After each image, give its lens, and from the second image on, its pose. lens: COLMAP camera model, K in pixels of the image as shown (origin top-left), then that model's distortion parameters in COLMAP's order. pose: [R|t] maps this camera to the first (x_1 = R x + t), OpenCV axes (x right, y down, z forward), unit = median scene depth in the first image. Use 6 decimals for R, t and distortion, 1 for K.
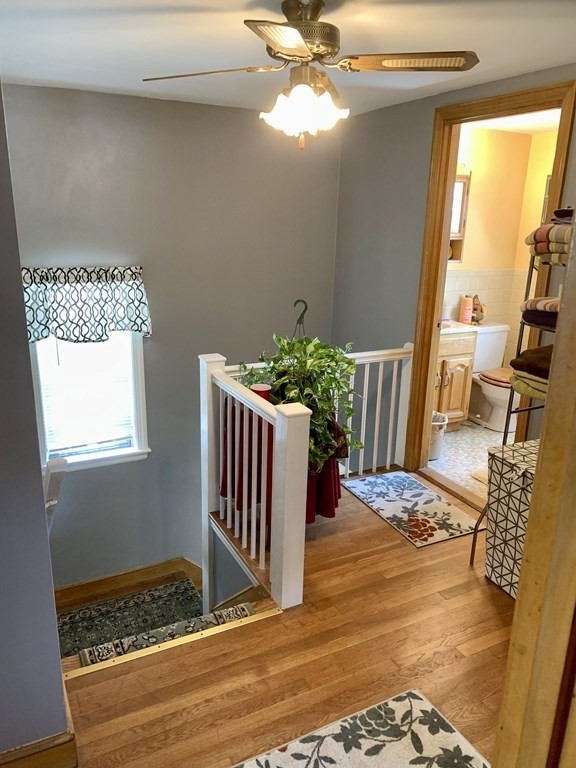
lens RADIAL K [[583.9, 0, 288.2], [0, 583.9, 384.2], [0, 0, 1]] dist [0.028509, -0.027720]
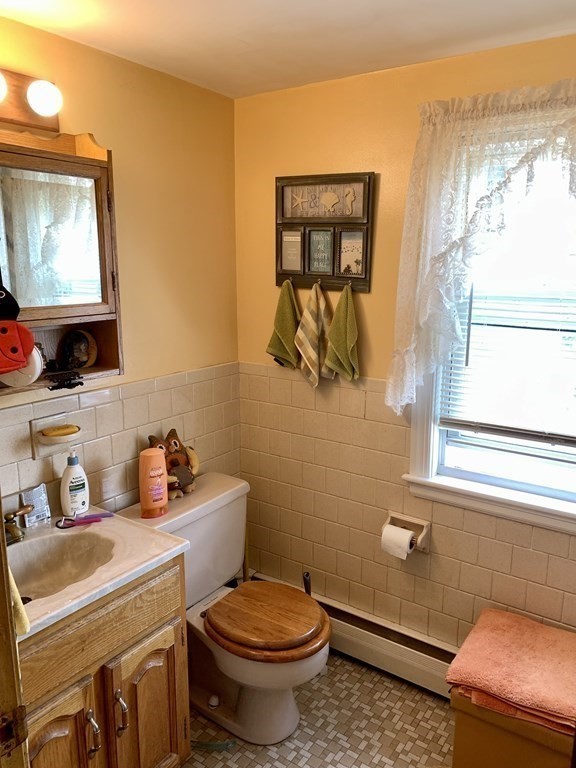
lens RADIAL K [[583.9, 0, 288.6], [0, 583.9, 382.5], [0, 0, 1]] dist [0.028509, -0.027720]
pose [[0.884546, -0.119825, 0.450800, 0.215647], [0.145687, 0.989064, -0.022964, -0.177031], [-0.443118, 0.085989, 0.892330, 0.591380]]
